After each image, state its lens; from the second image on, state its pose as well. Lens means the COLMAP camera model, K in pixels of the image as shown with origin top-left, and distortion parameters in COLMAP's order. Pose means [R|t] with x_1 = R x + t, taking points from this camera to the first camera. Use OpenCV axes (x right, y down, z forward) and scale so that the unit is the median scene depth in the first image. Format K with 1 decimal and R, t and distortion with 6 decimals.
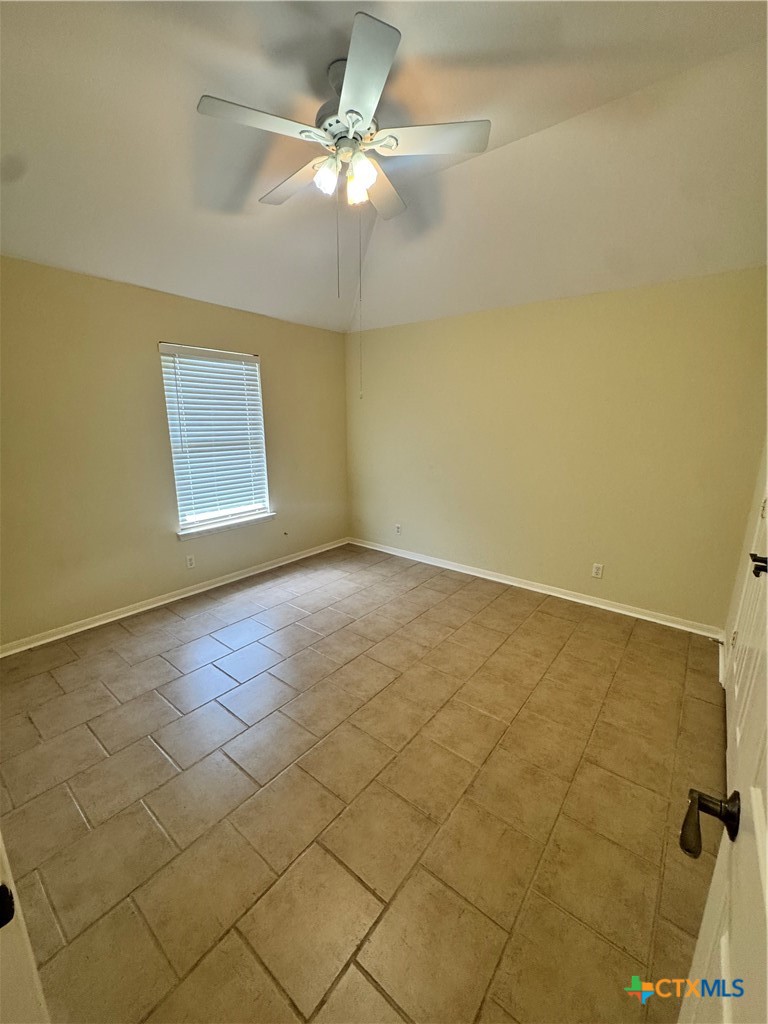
lens RADIAL K [[410.9, 0, 384.1], [0, 410.9, 513.2], [0, 0, 1]] dist [-0.003435, 0.000884]
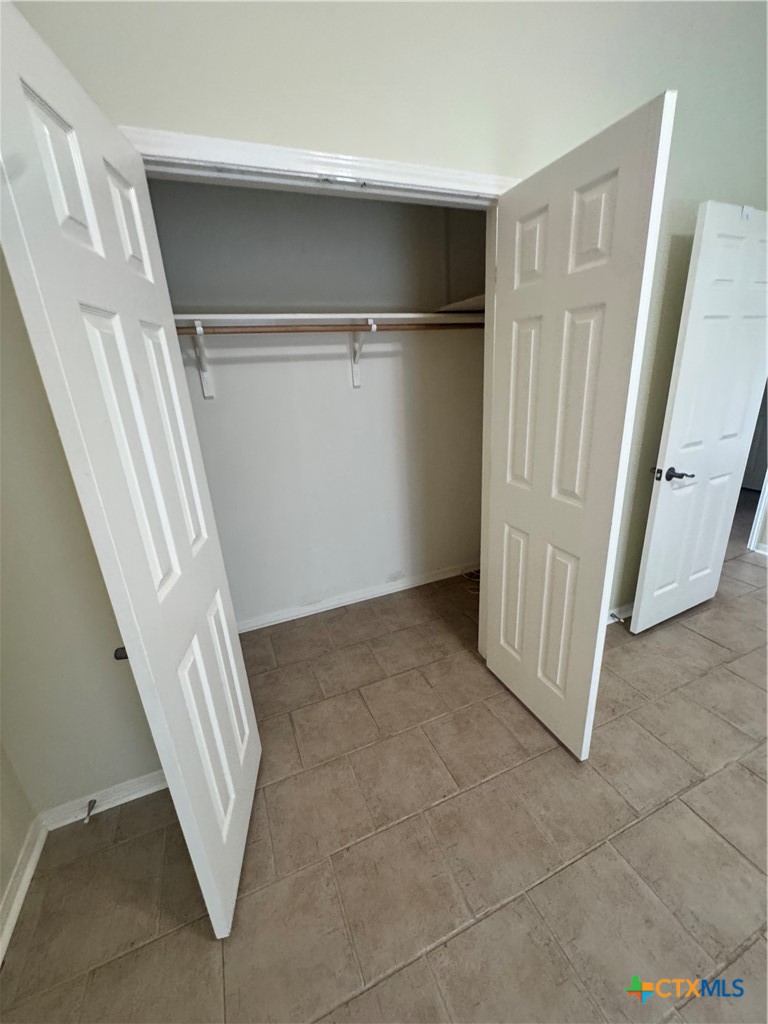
lens RADIAL K [[410.9, 0, 379.3], [0, 410.9, 509.1], [0, 0, 1]] dist [-0.003435, 0.000884]
pose [[-0.872271, -0.116711, 0.474892, 0.372844], [0.156578, 0.853323, 0.497316, -0.307877], [-0.463279, 0.508152, -0.726054, 1.366471]]
